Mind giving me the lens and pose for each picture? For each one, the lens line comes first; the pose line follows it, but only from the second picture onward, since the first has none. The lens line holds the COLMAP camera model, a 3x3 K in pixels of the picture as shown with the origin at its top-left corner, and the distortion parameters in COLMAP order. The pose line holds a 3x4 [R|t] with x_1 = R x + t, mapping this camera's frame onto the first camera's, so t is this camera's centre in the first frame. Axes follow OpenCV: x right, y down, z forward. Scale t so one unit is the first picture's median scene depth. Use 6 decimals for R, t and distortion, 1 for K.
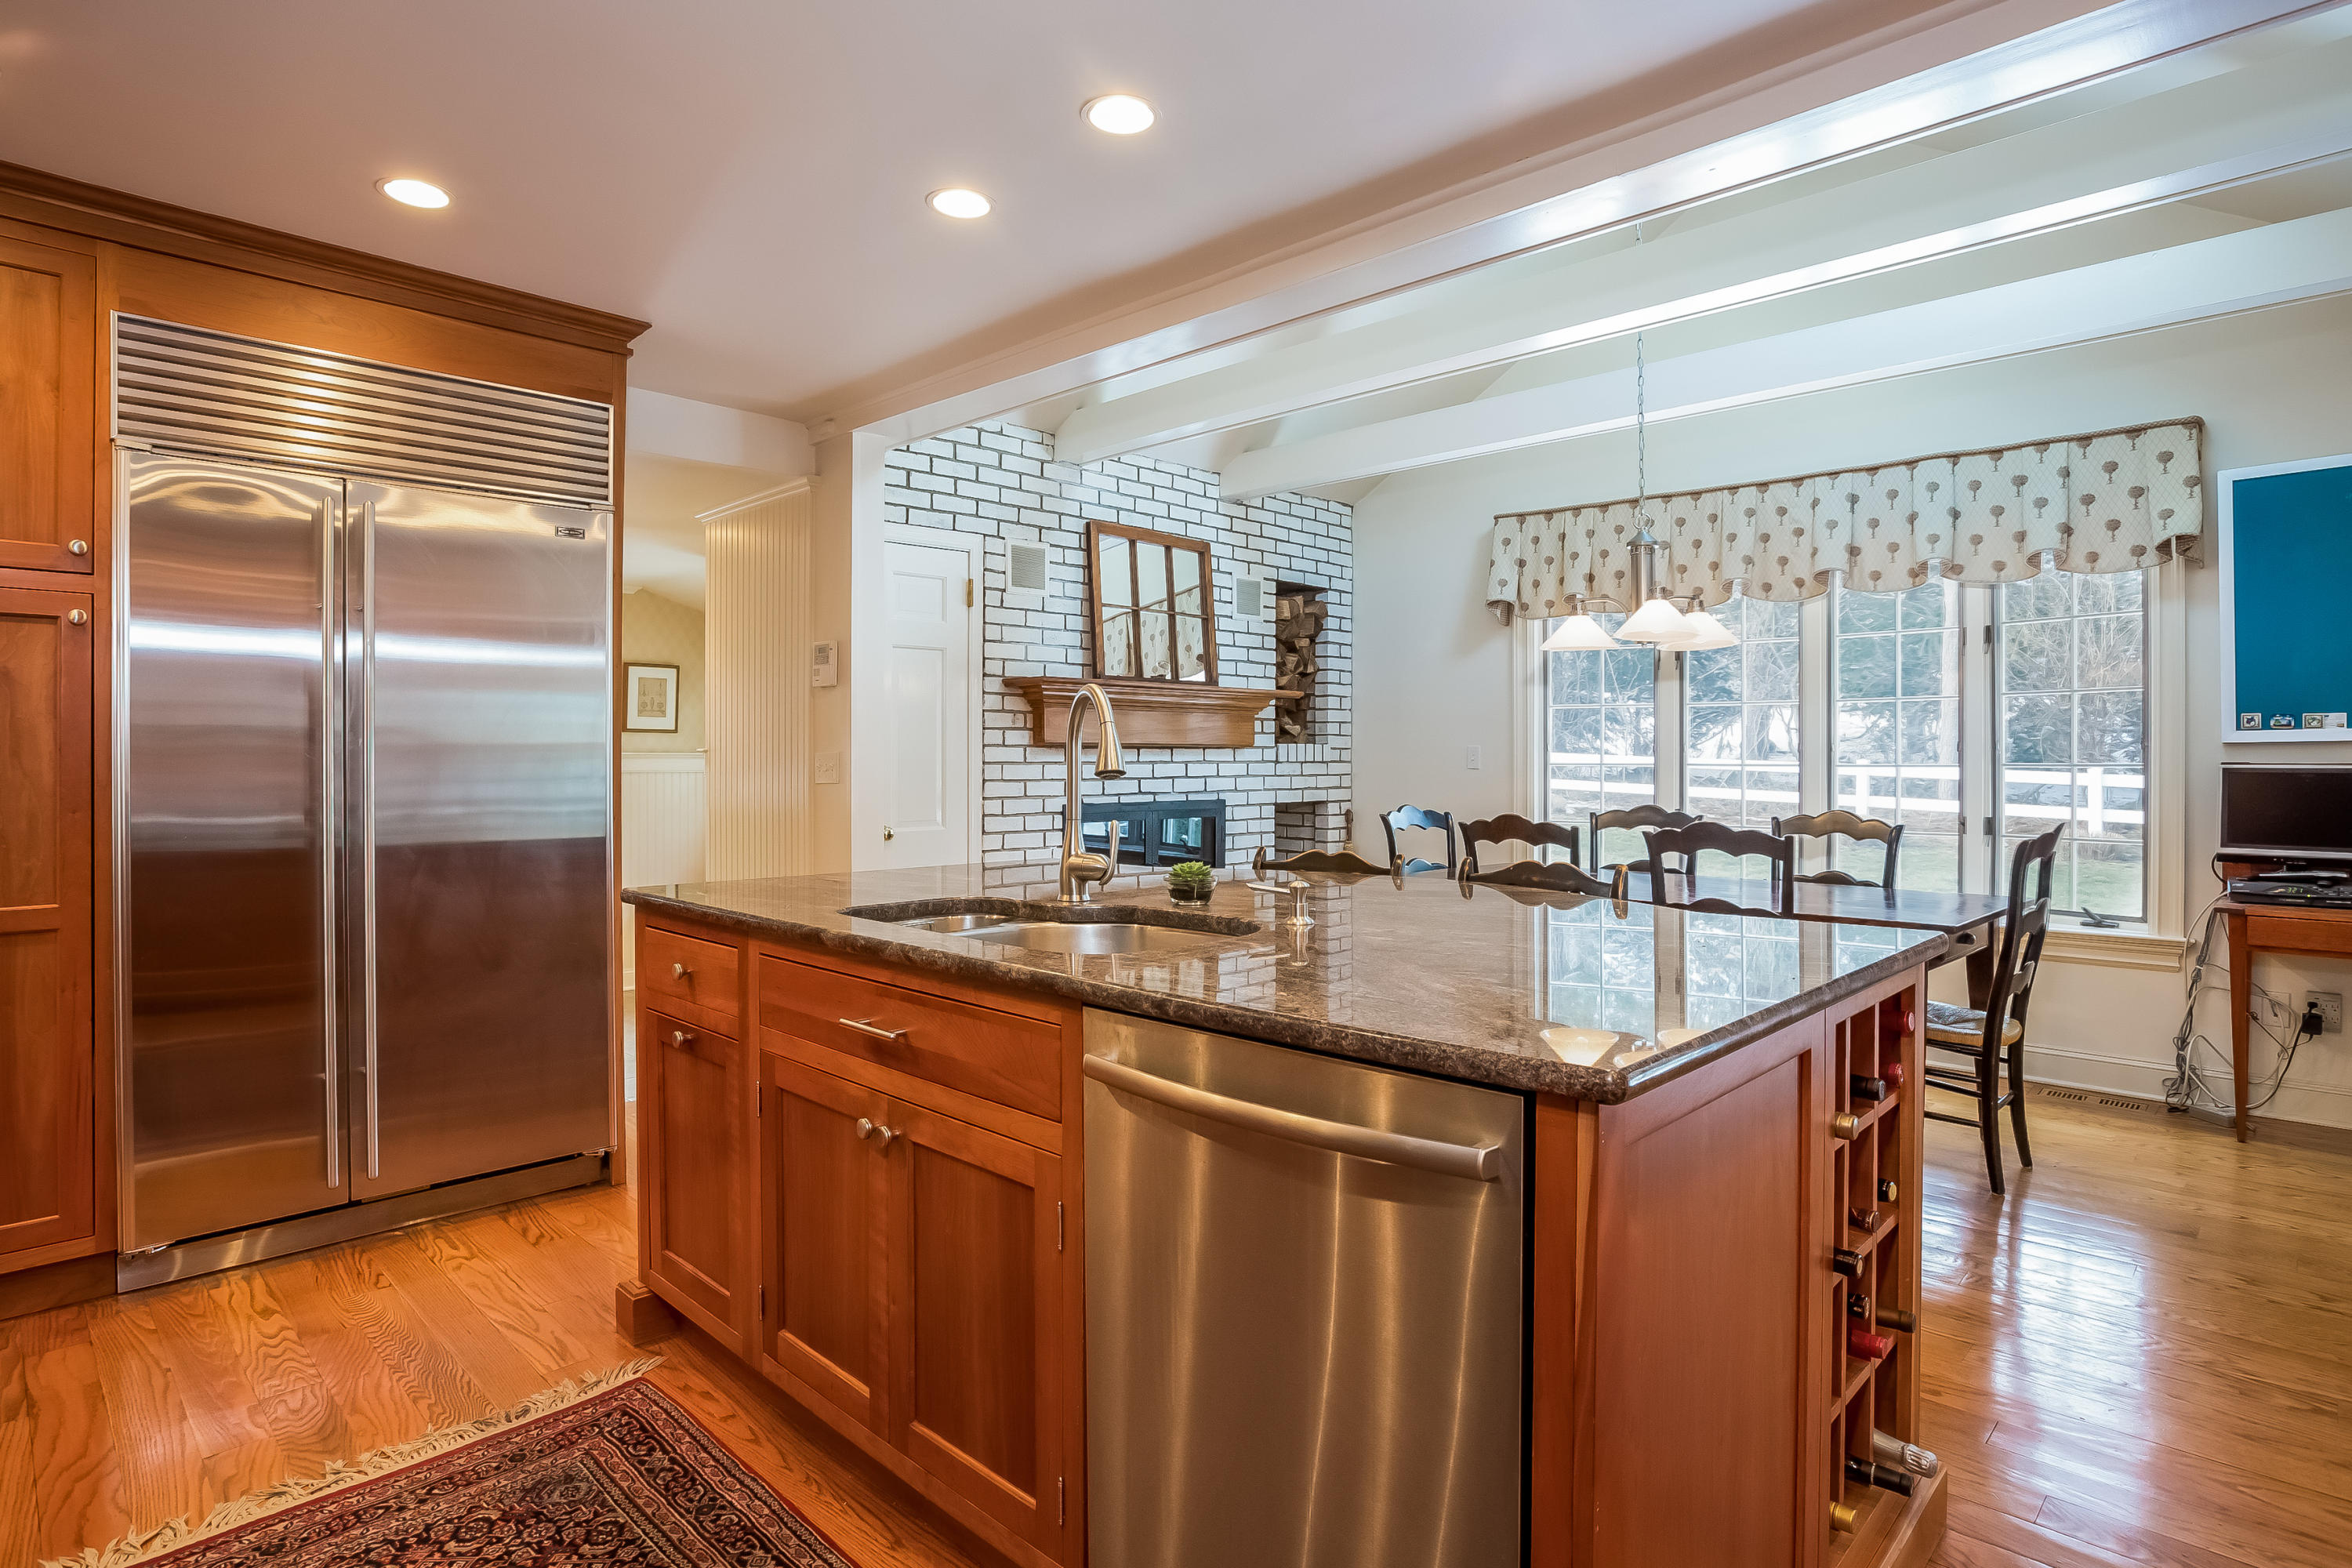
lens RADIAL K [[1282.3, 0, 1176.0], [0, 1282.3, 784.0], [0, 0, 1]] dist [-0.025433, 0.022002]
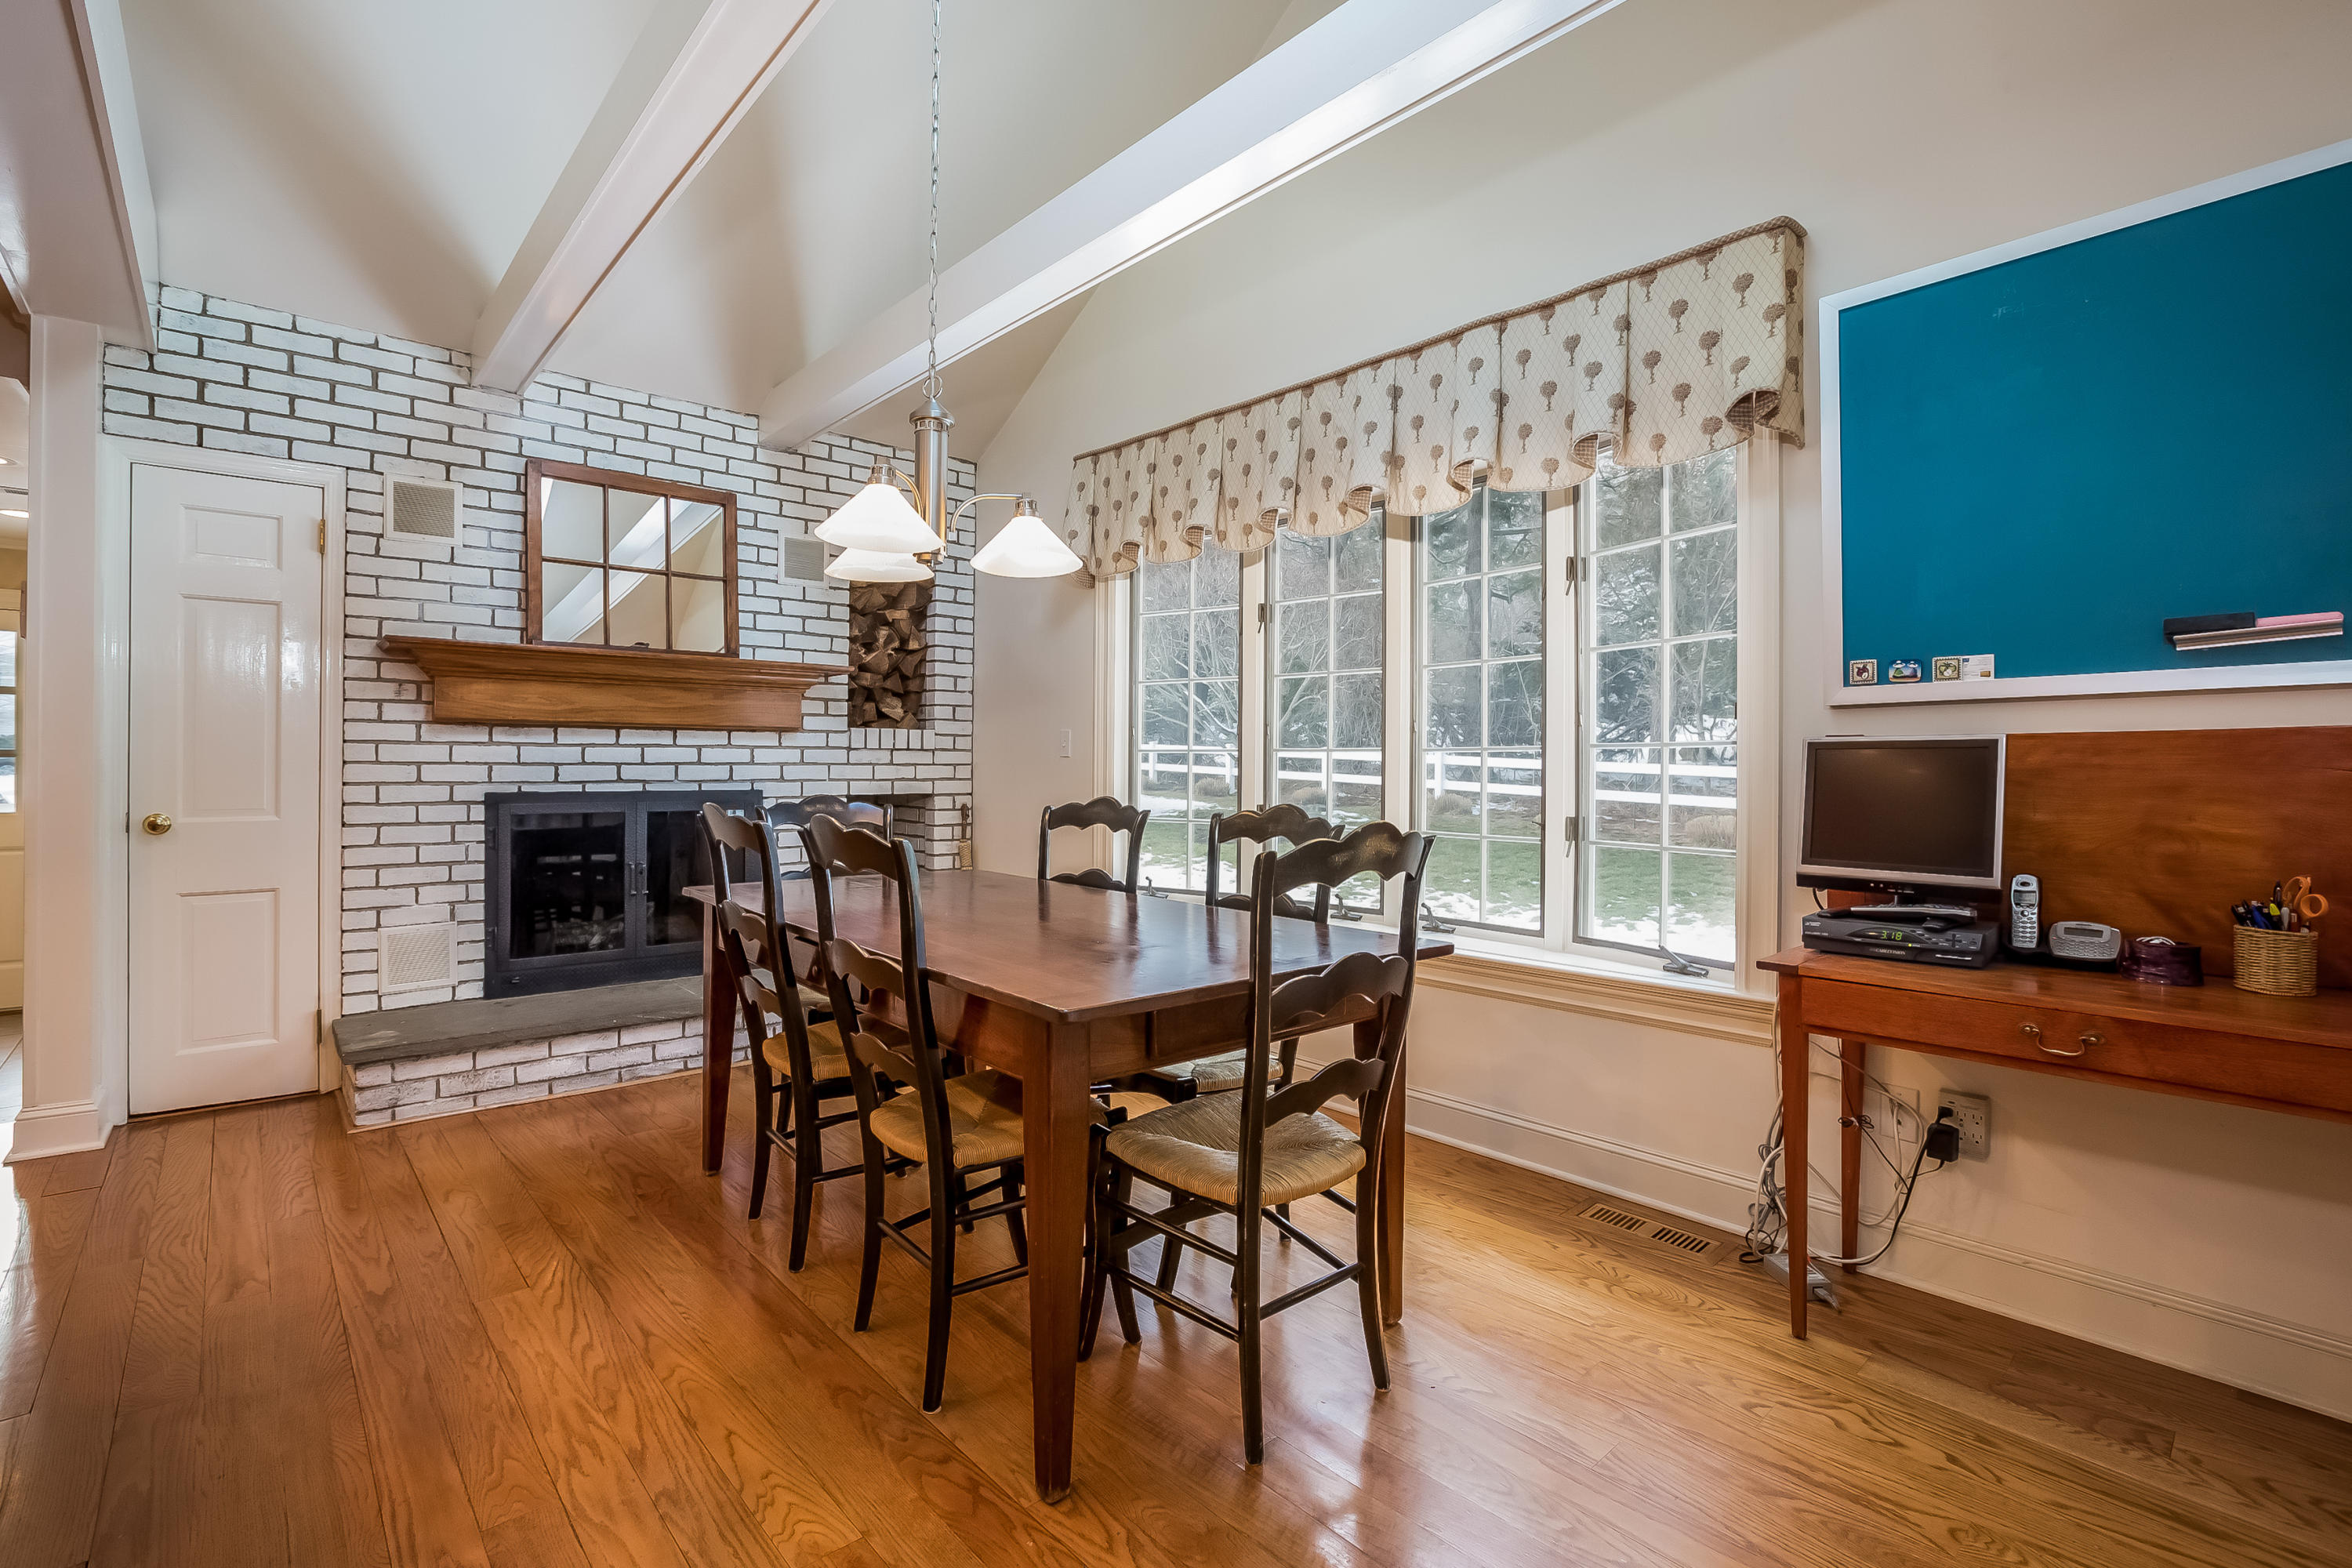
lens RADIAL K [[1085.7, 0, 1176.0], [0, 1085.7, 784.0], [0, 0, 1]] dist [-0.028843, 0.028213]
pose [[0.996188, 0.006331, -0.087001, 0.441179], [-0.006754, 0.999967, -0.004565, 0.010805], [0.086970, 0.005135, 0.996198, 0.339724]]
